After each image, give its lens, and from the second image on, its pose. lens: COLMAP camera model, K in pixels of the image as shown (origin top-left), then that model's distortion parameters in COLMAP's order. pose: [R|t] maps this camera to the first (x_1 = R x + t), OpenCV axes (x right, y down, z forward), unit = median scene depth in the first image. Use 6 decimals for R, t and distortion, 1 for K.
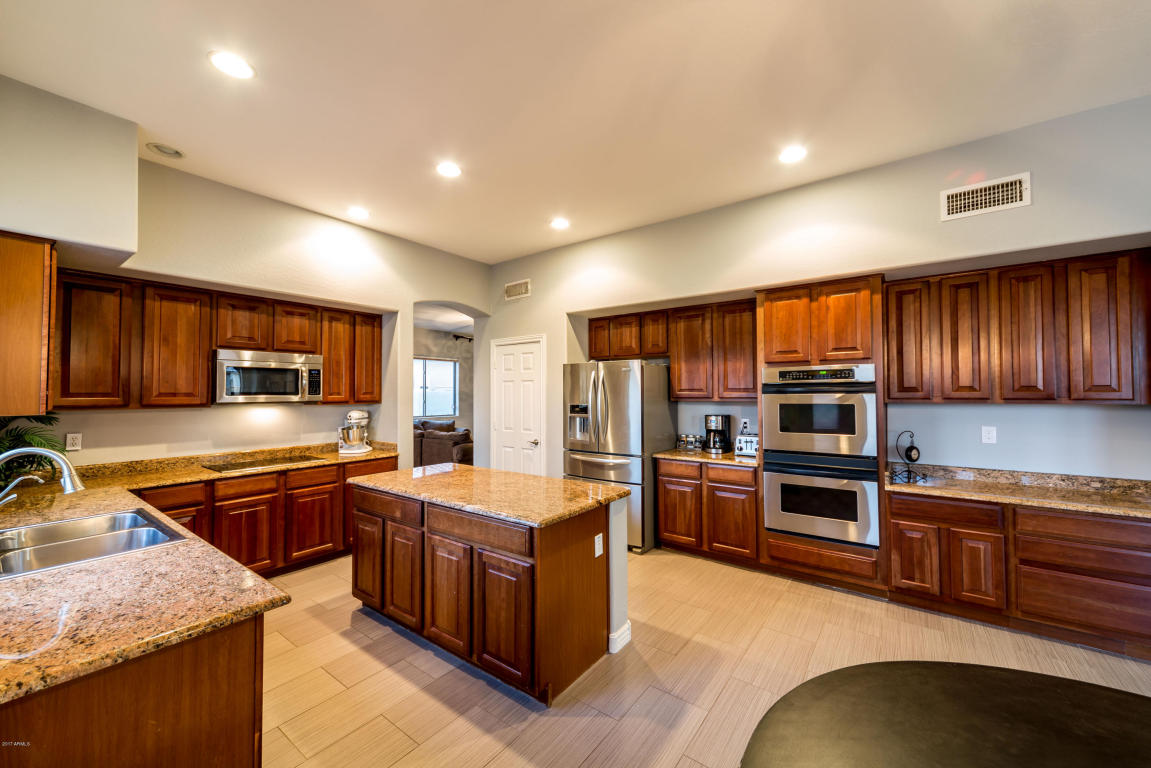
lens RADIAL K [[442.1, 0, 574.2], [0, 442.1, 385.3], [0, 0, 1]] dist [0.011124, -0.000376]
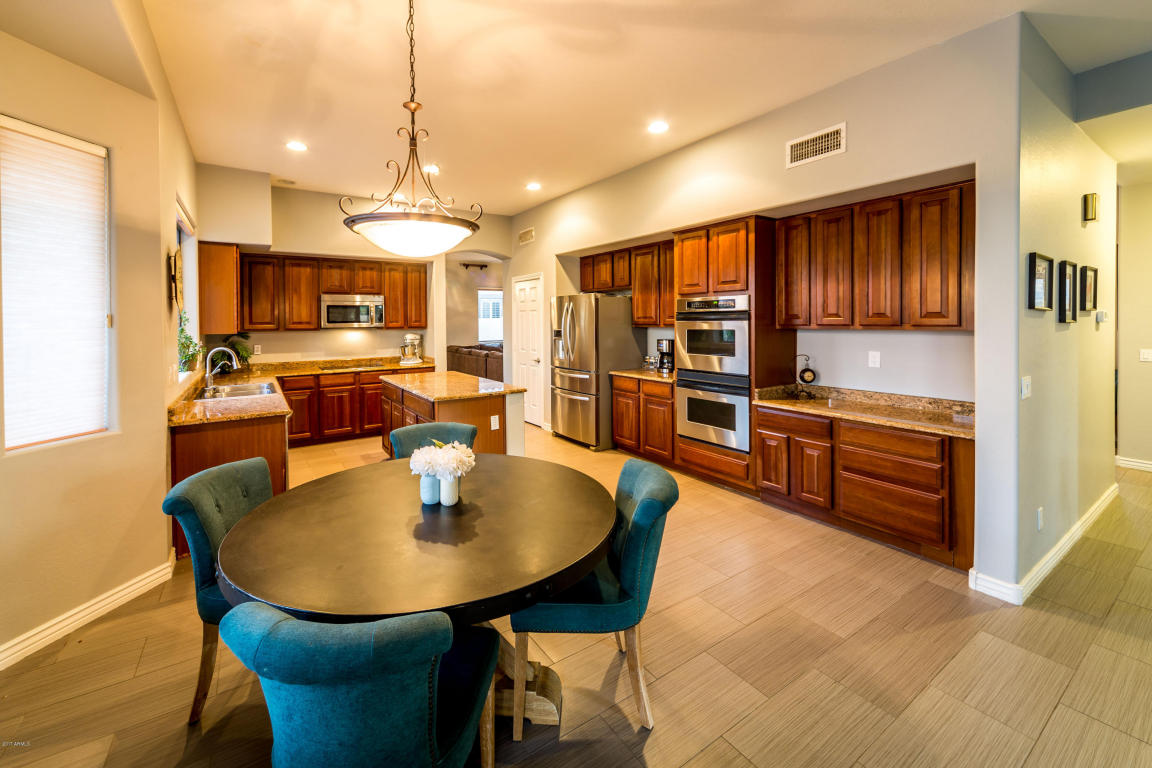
lens RADIAL K [[442.5, 0, 515.6], [0, 442.5, 326.3], [0, 0, 1]] dist [0.011124, -0.000376]
pose [[0.930063, 0.000333, -0.367399, 0.469125], [0.011910, 0.999447, 0.031056, -0.008212], [0.367206, -0.033259, 0.929545, -0.251553]]
